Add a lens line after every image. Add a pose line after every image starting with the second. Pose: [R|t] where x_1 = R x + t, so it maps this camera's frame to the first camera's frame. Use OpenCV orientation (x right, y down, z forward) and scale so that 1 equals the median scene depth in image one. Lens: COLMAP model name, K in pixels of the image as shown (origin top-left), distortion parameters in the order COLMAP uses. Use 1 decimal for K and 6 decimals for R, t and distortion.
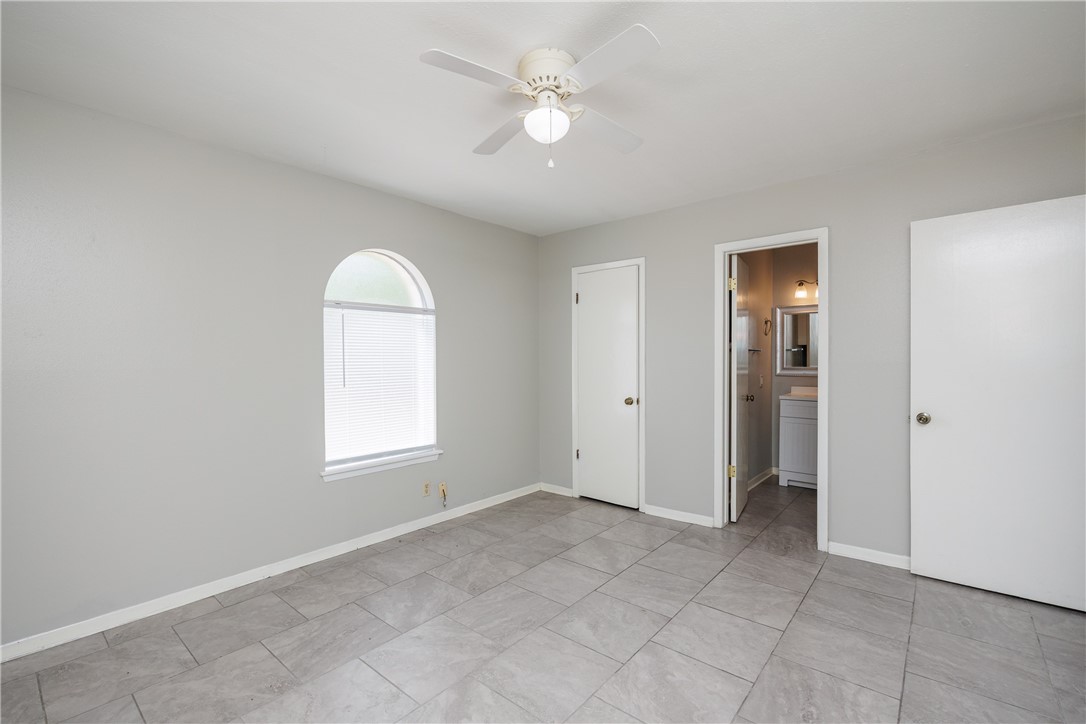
lens RADIAL K [[479.6, 0, 542.9], [0, 479.6, 365.4], [0, 0, 1]] dist [-0.011732, -0.000063]
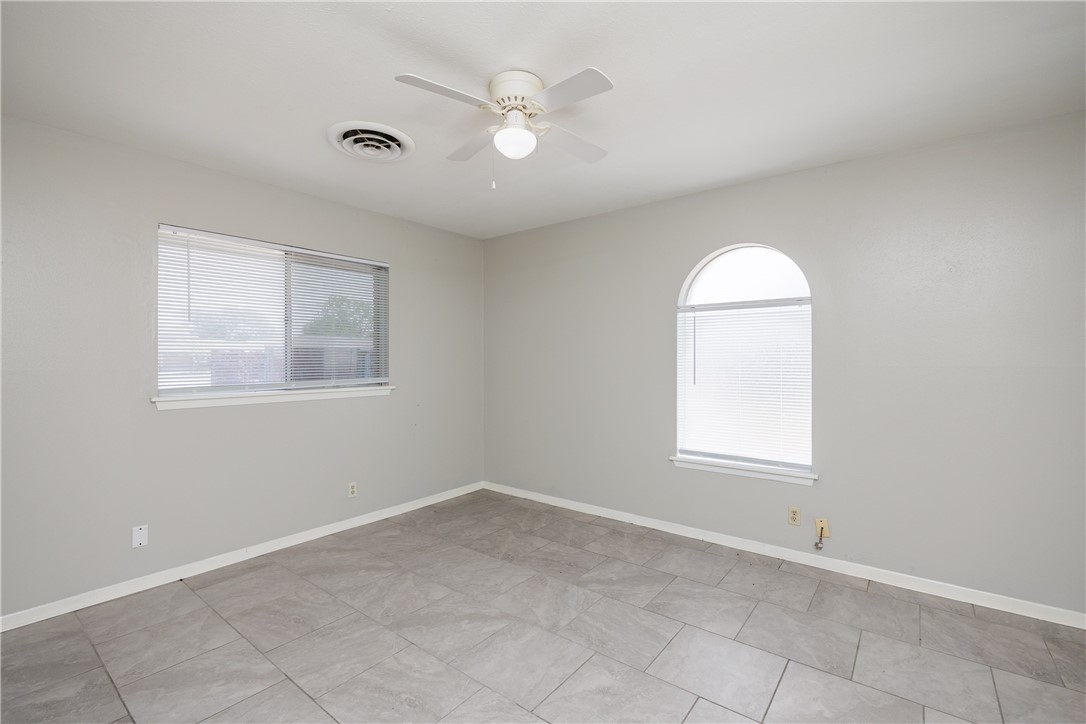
lens RADIAL K [[479.6, 0, 540.8], [0, 479.6, 358.1], [0, 0, 1]] dist [-0.011732, -0.000063]
pose [[0.036053, 0.007489, -0.999322, 0.669703], [-0.014639, 0.999869, 0.006965, -0.016393], [0.999243, 0.014378, 0.036158, 0.632509]]
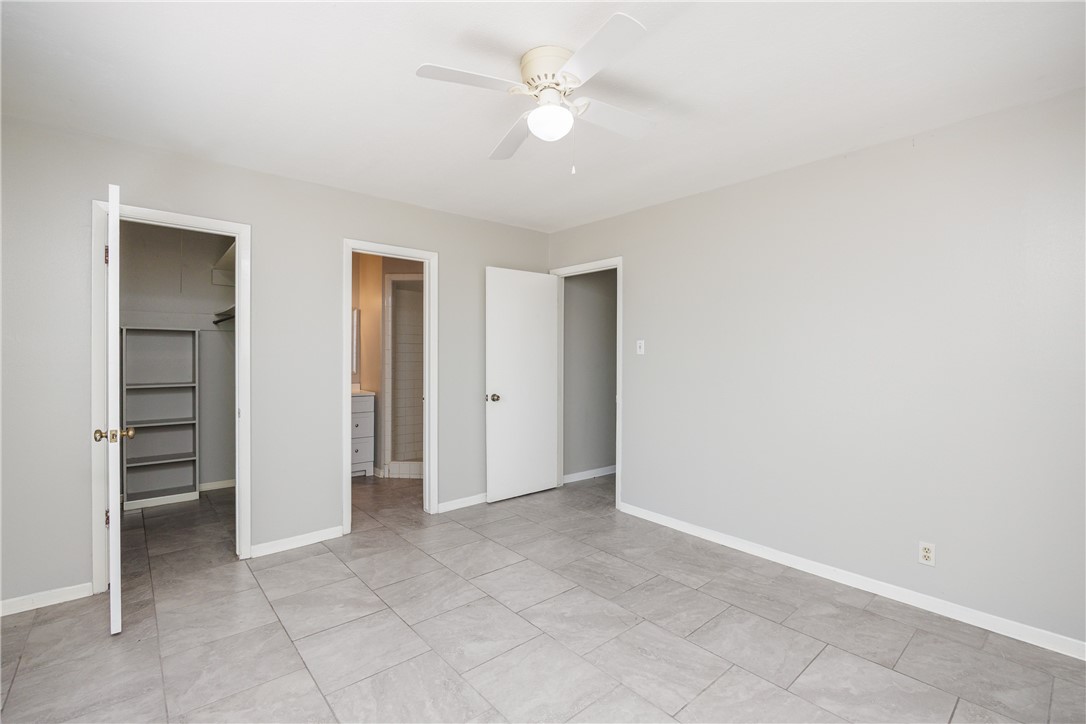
lens RADIAL K [[479.6, 0, 538.4], [0, 479.6, 358.7], [0, 0, 1]] dist [-0.011732, -0.000063]
pose [[0.157331, 0.002936, 0.987542, -0.604527], [0.010068, 0.999939, -0.004576, -0.004666], [-0.987495, 0.010662, 0.157292, 0.539034]]
